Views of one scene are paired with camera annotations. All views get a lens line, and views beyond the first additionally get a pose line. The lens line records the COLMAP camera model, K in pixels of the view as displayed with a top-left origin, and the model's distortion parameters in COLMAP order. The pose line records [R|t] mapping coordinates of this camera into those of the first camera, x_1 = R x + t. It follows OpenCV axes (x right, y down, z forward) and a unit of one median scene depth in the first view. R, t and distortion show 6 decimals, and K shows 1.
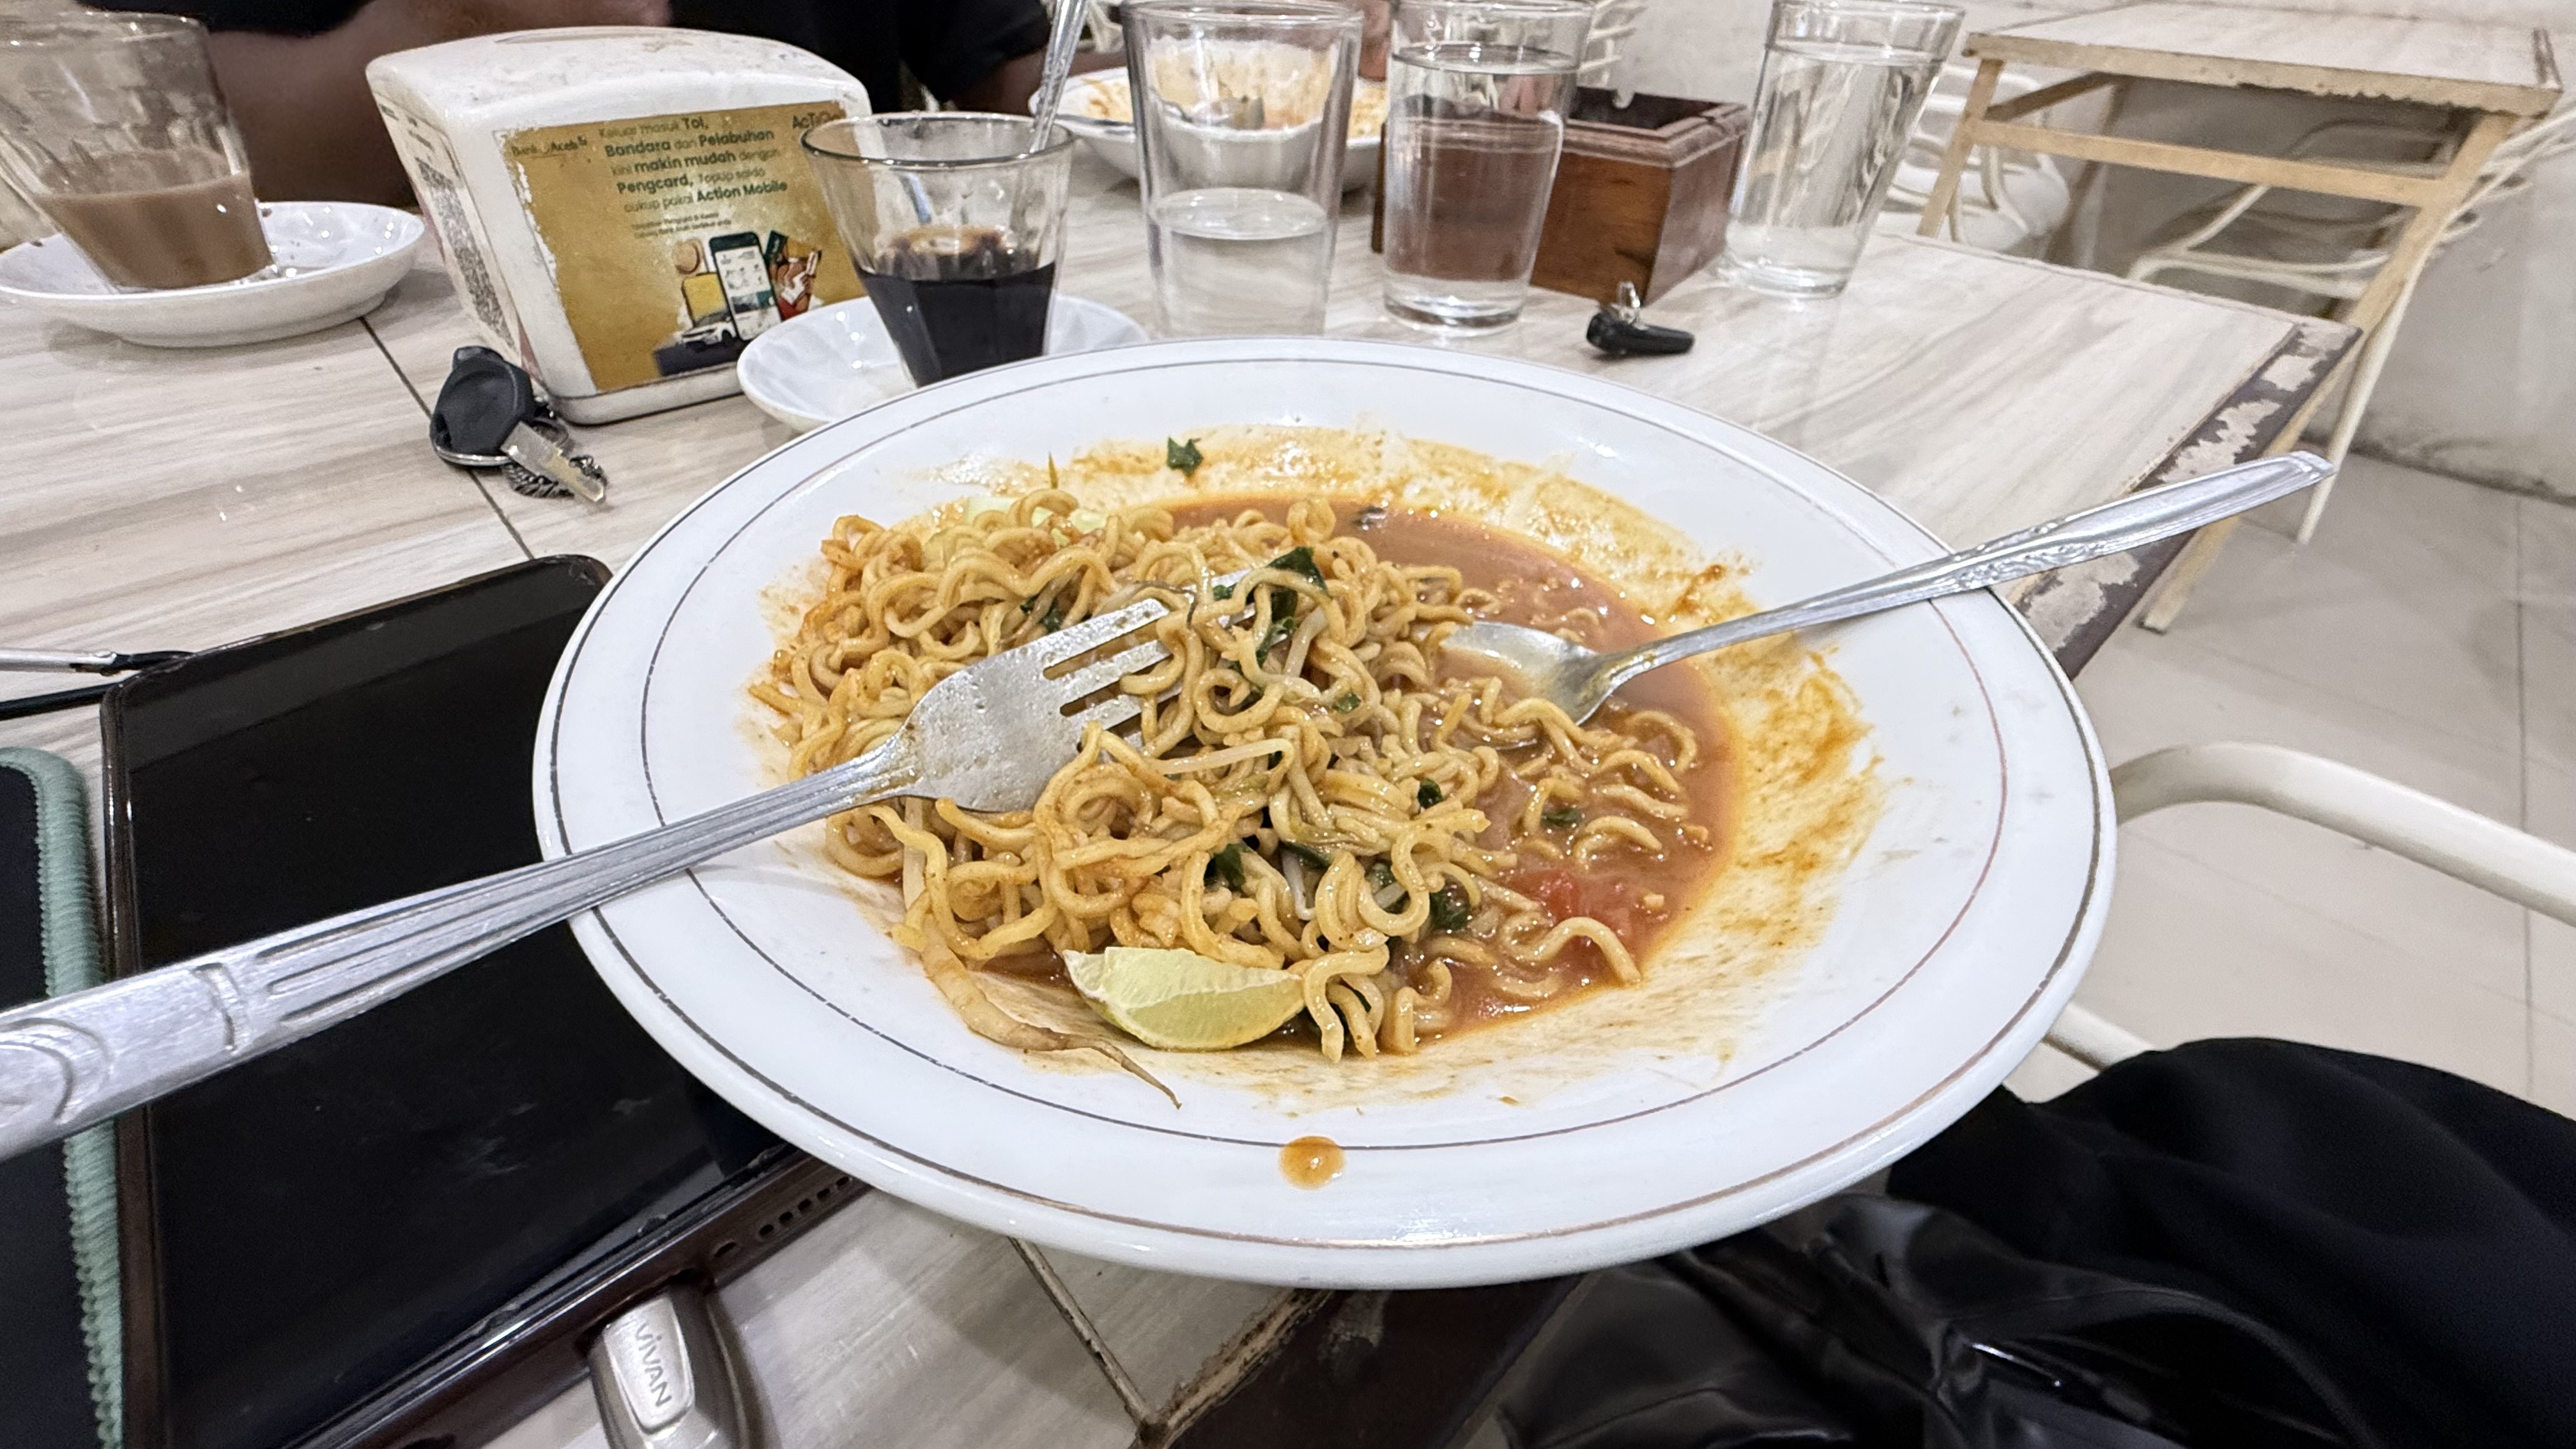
lens RADIAL K [[1046.2, 0, 1267.3], [0, 1046.2, 729.3], [0, 0, 1]] dist [0.001037, -0.000253]
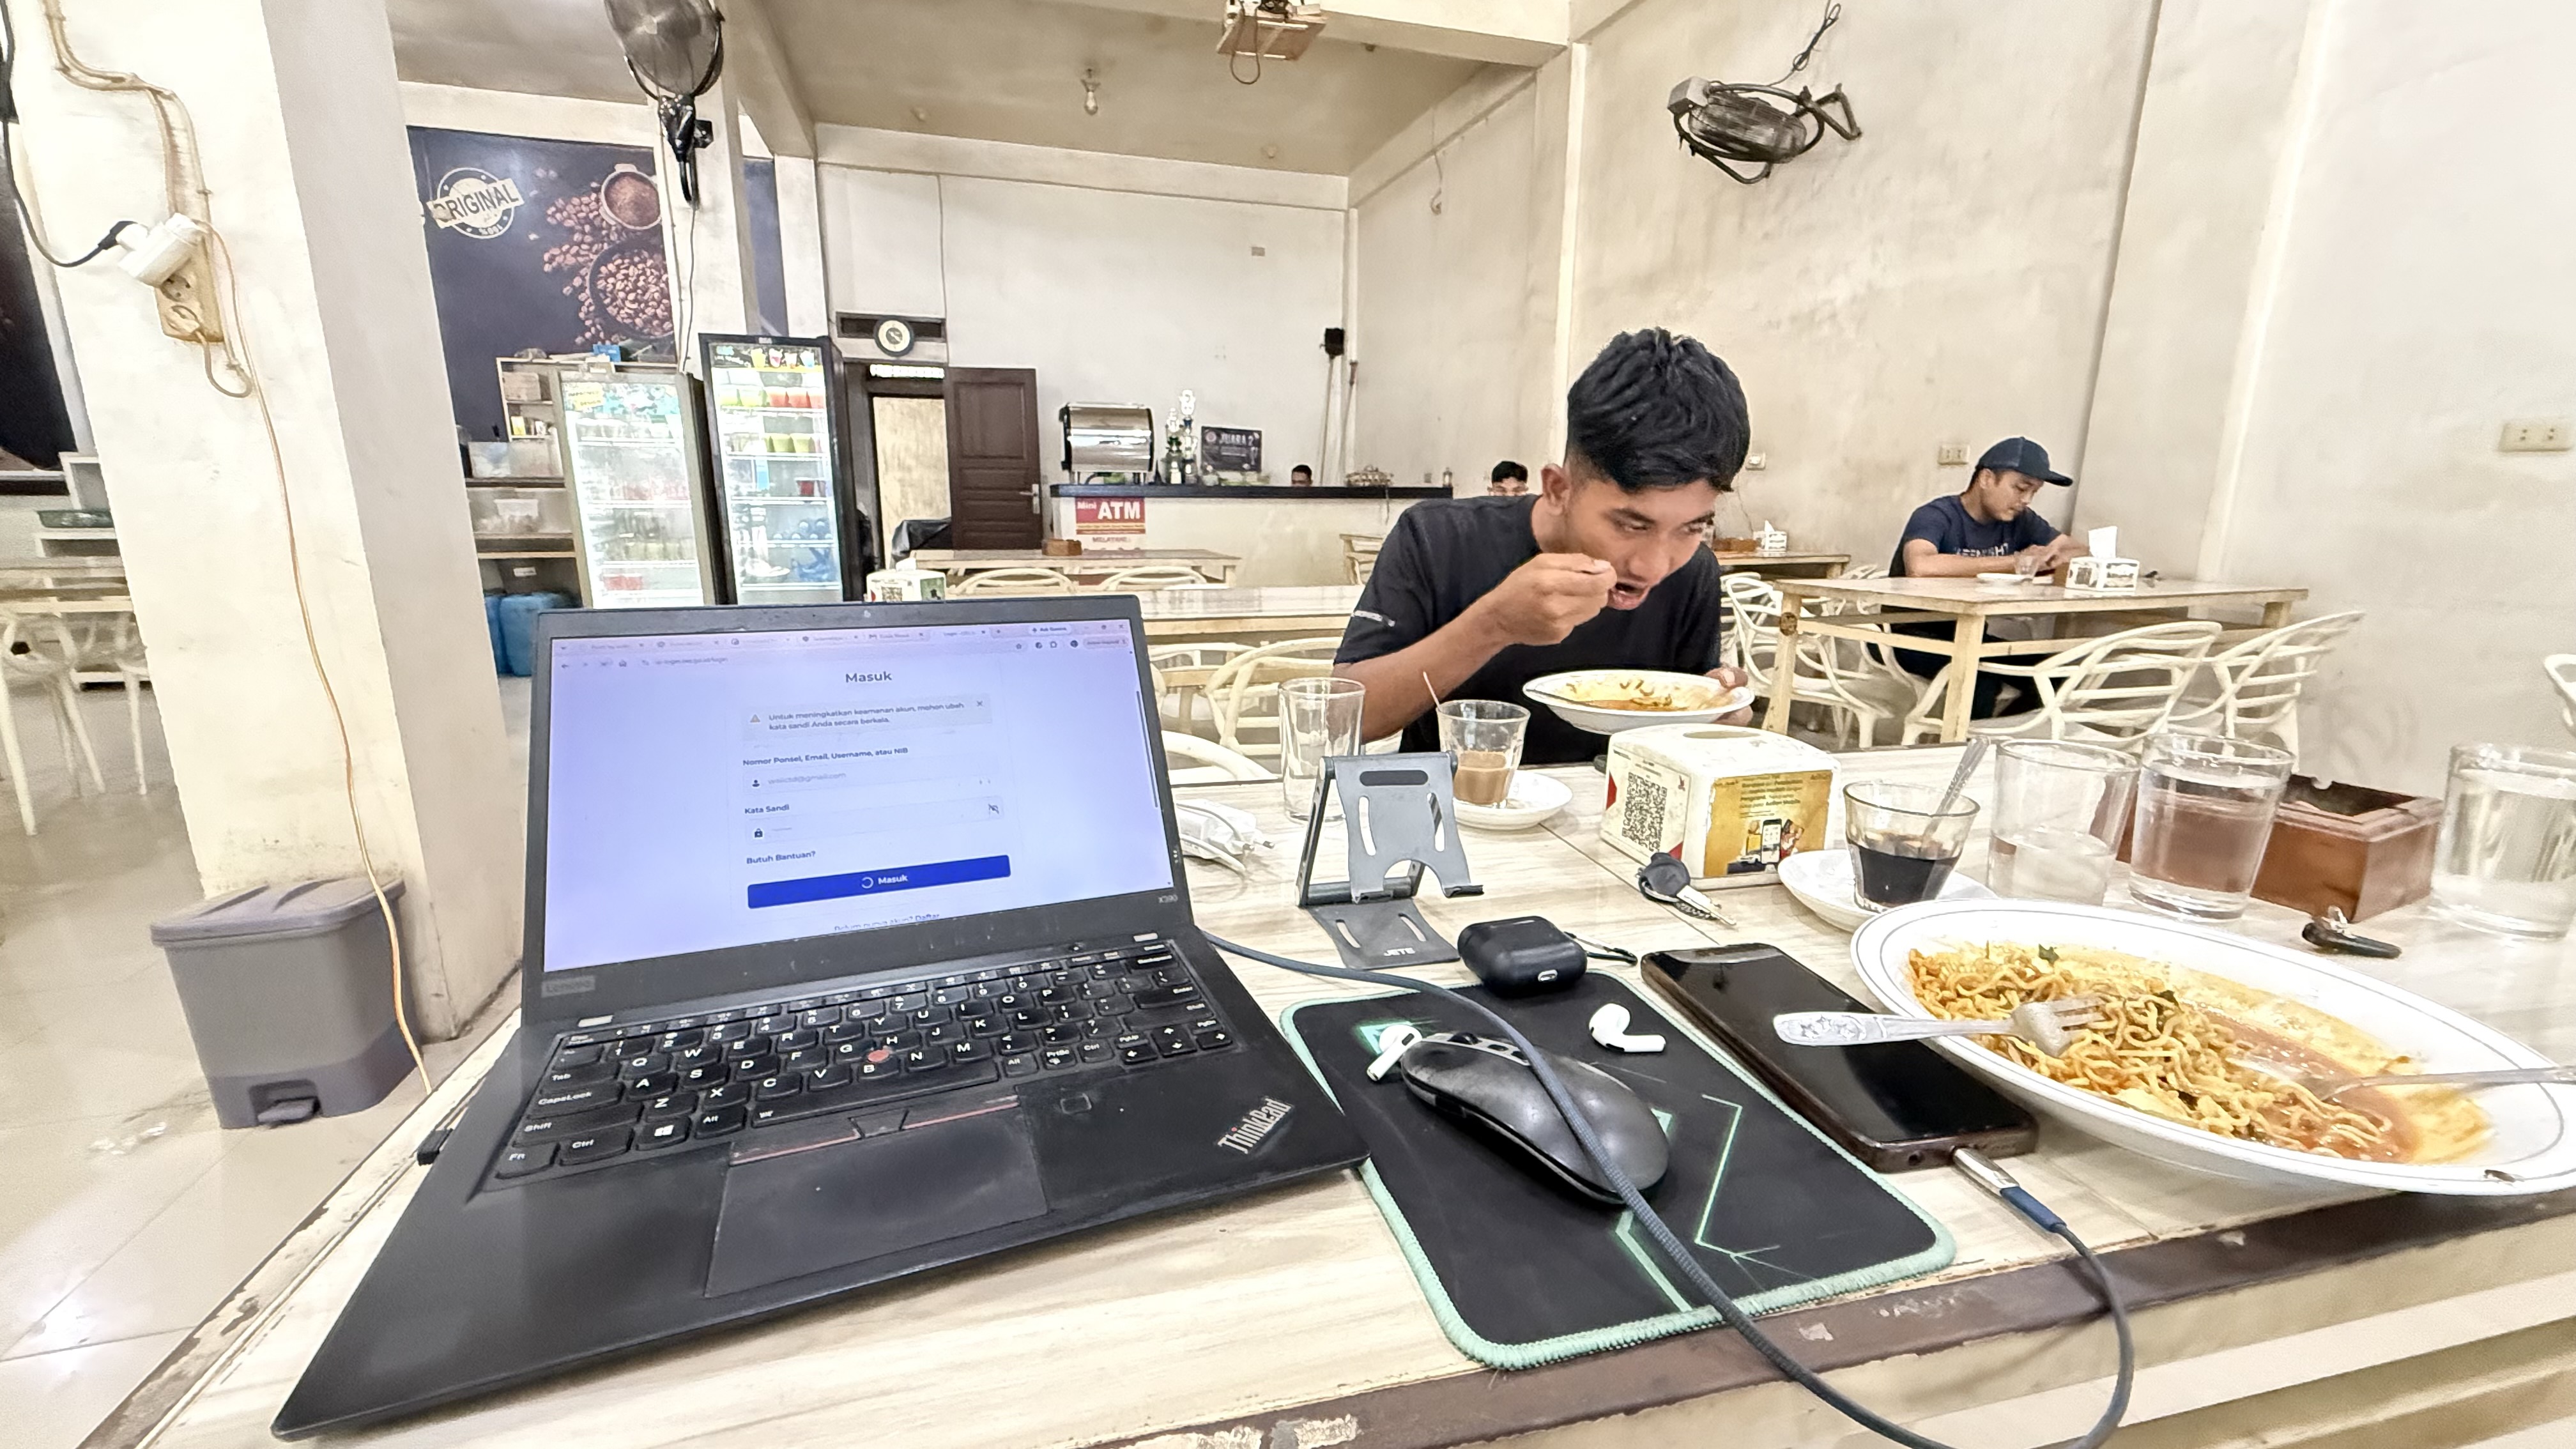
lens RADIAL K [[1046.2, 0, 1267.3], [0, 1046.2, 729.3], [0, 0, 1]] dist [0.001037, -0.000253]
pose [[0.873169, 0.086766, -0.479633, -0.333333], [-0.291199, 0.881973, -0.370577, 0.397201], [0.390870, 0.463245, 0.795377, -1.026768]]
